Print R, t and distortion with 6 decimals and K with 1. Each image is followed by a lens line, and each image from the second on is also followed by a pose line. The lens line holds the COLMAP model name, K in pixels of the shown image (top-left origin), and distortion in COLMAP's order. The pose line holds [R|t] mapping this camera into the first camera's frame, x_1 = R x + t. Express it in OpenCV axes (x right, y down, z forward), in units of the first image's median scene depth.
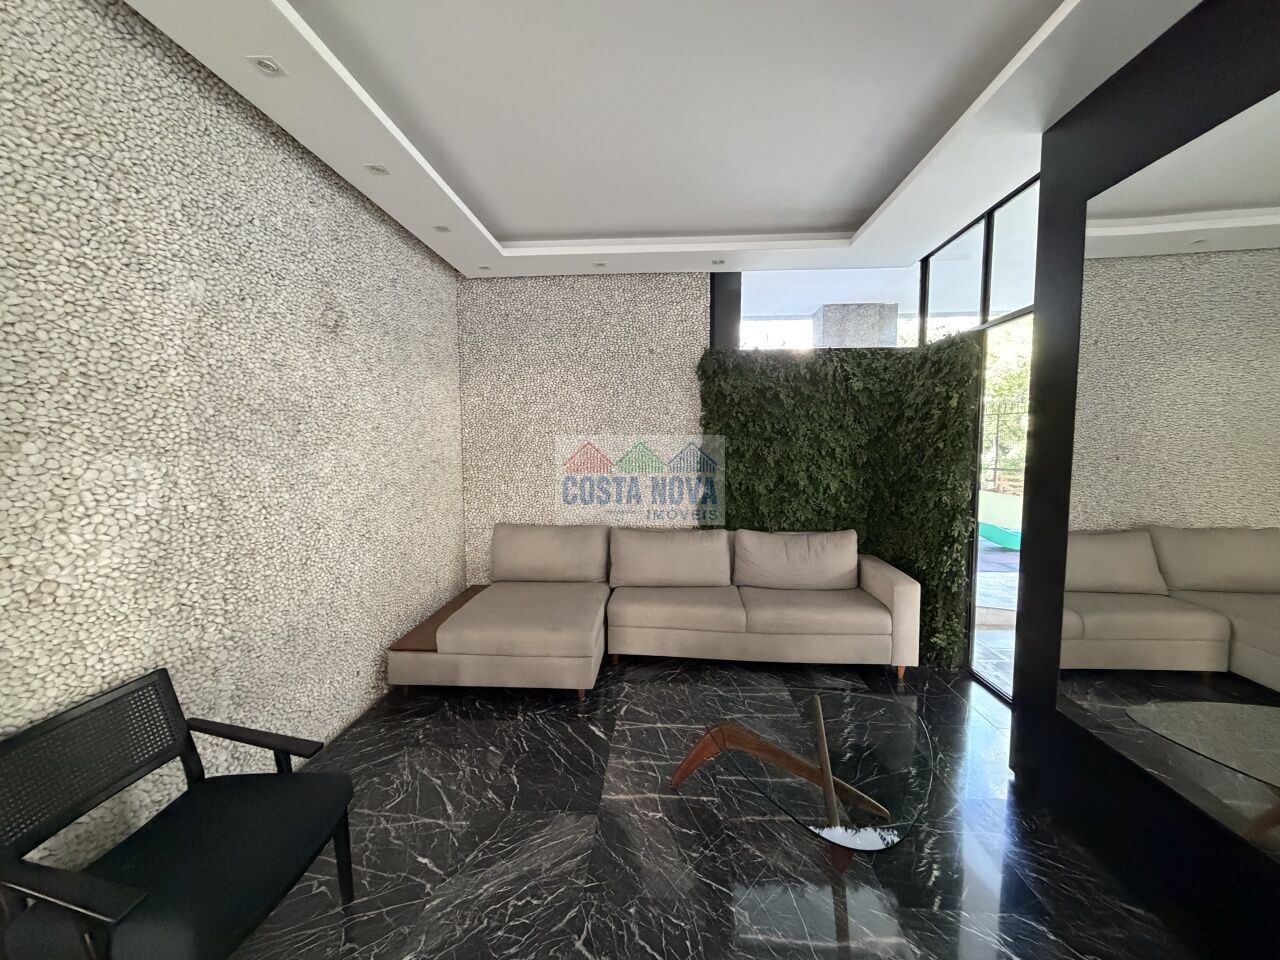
lens RADIAL K [[511.1, 0, 638.3], [0, 511.1, 479.6], [0, 0, 1]] dist [0.002121, -0.000747]
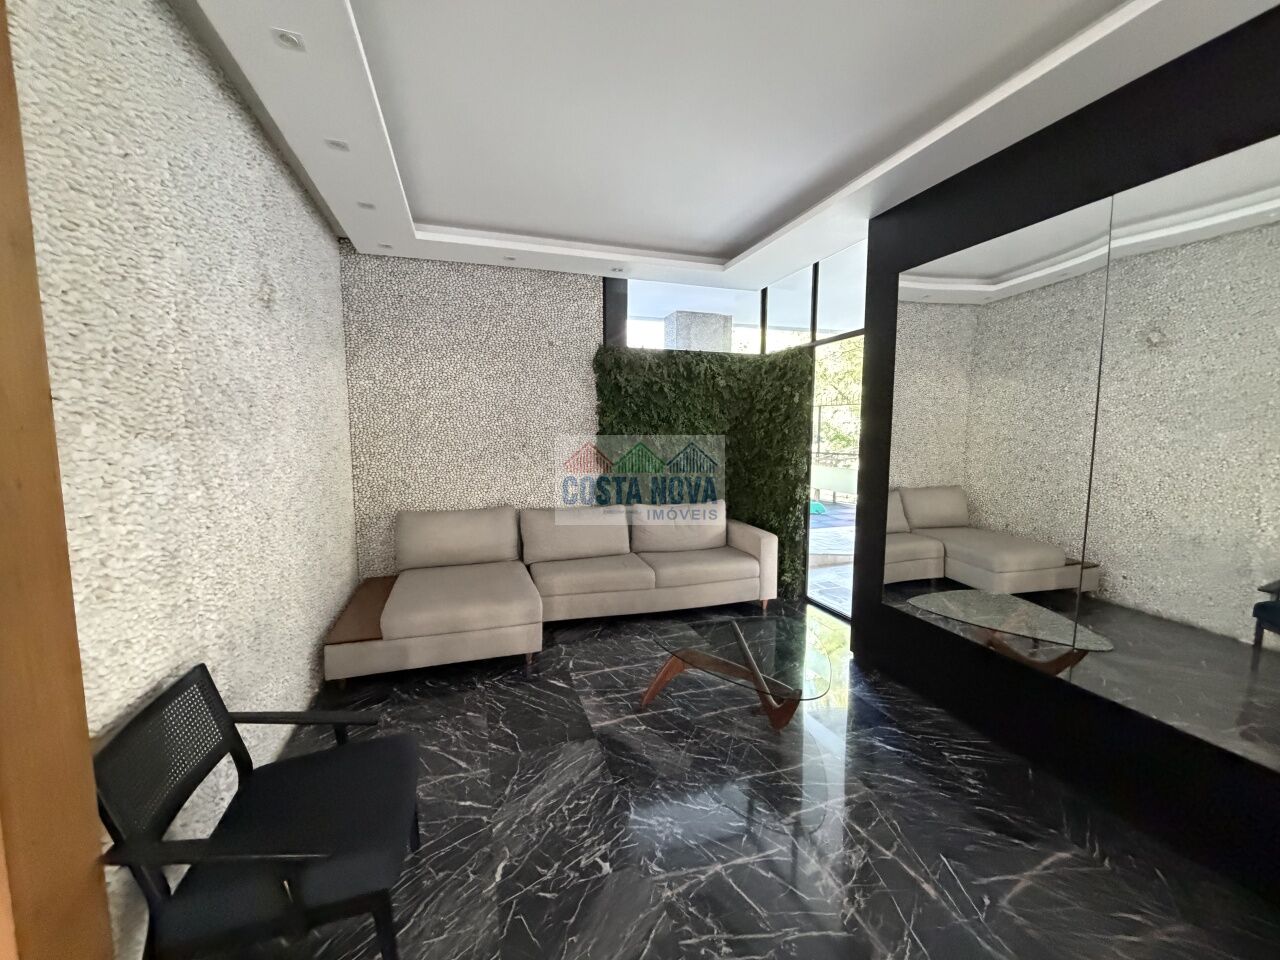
lens RADIAL K [[511.1, 0, 637.8], [0, 511.1, 480.8], [0, 0, 1]] dist [0.002121, -0.000747]
pose [[0.928207, -0.034332, 0.370477, -0.264447], [0.024349, 0.999204, 0.031592, 0.009899], [-0.371267, -0.020303, 0.928304, -0.090266]]
